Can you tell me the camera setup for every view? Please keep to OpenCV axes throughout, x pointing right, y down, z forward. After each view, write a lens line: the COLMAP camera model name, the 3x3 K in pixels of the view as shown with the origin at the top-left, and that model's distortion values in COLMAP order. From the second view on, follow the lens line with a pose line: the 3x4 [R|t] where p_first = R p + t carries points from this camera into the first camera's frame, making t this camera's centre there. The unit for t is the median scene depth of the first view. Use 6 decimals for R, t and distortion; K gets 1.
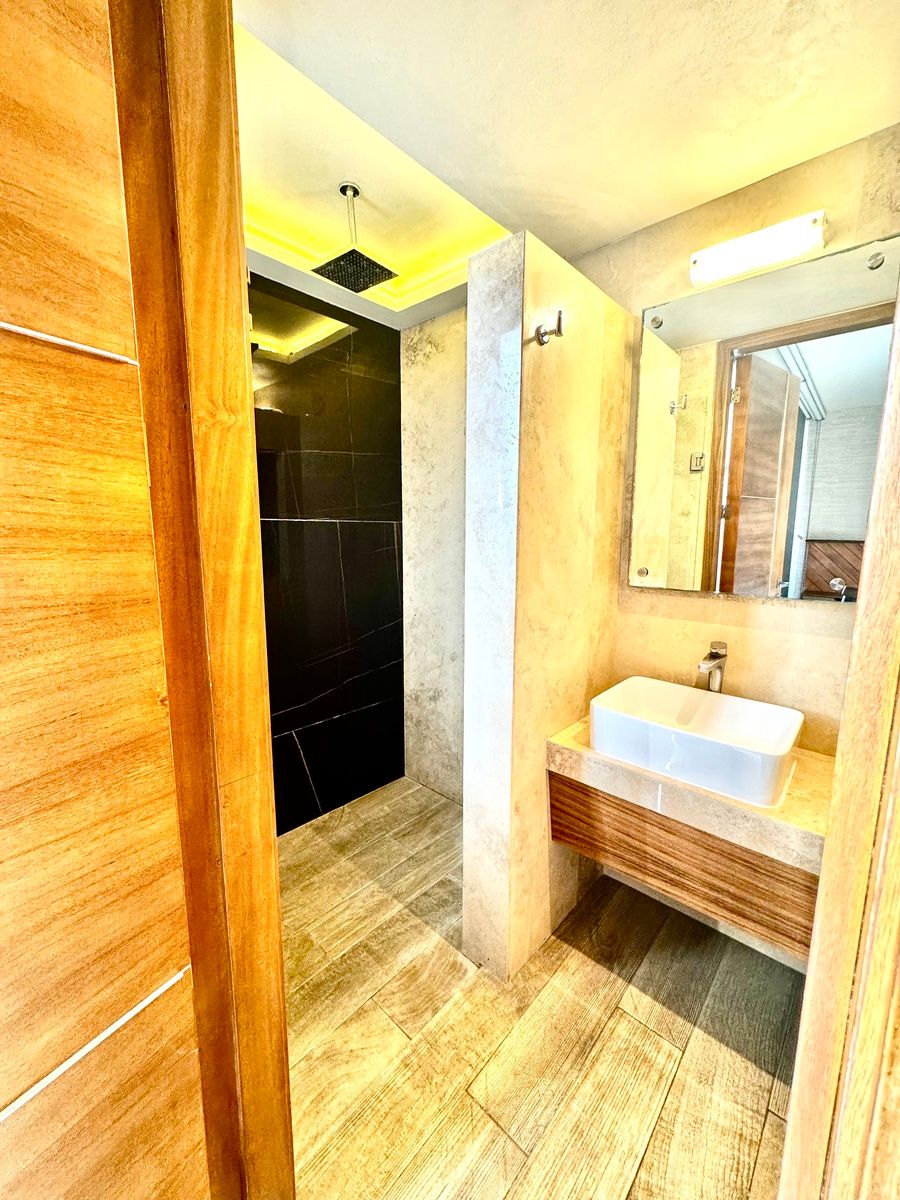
lens RADIAL K [[476.6, 0, 453.1], [0, 476.6, 599.4], [0, 0, 1]] dist [0.000276, -0.000002]
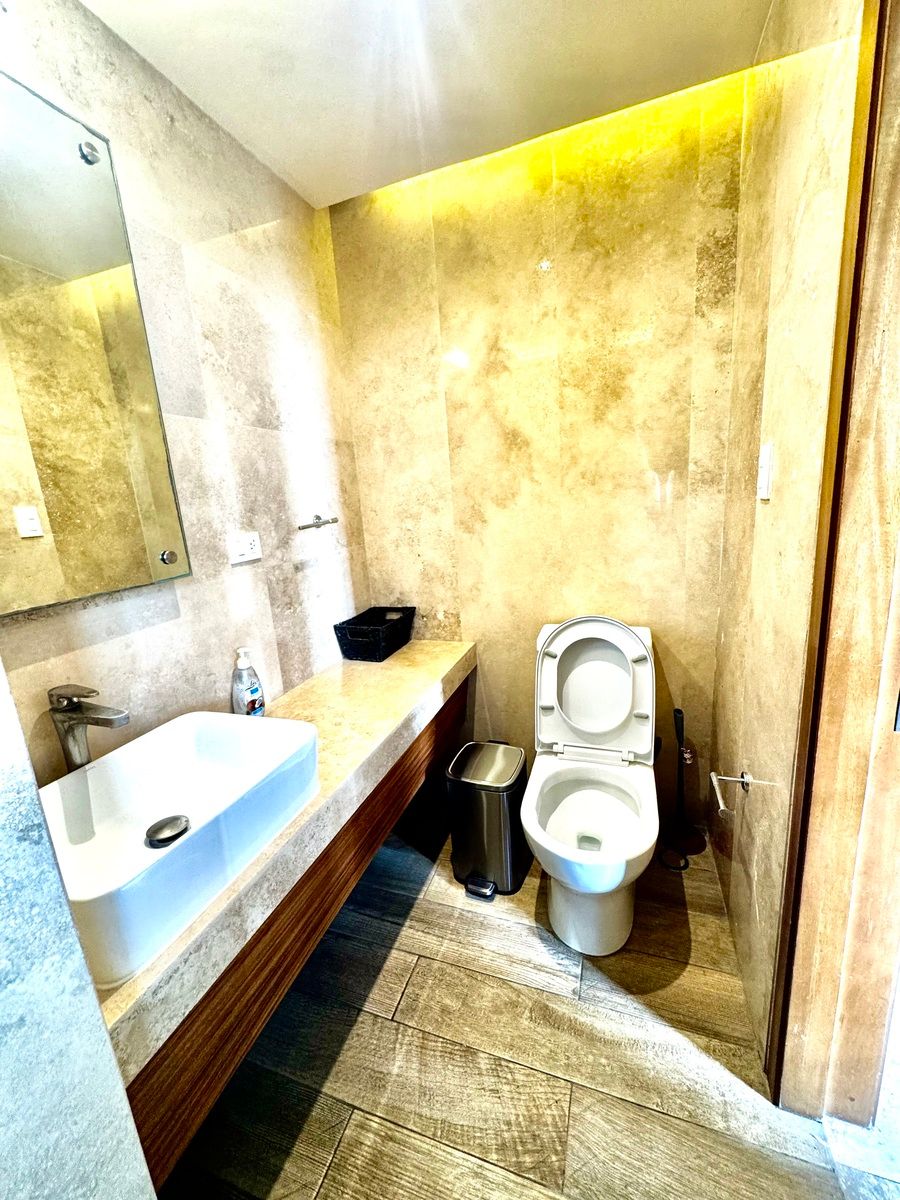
lens RADIAL K [[476.6, 0, 453.7], [0, 476.6, 597.9], [0, 0, 1]] dist [0.000276, -0.000002]
pose [[-0.394331, -0.176093, 0.901939, -0.193693], [0.193464, 0.943566, 0.268803, -0.101185], [-0.898373, 0.280490, -0.338010, 0.888208]]
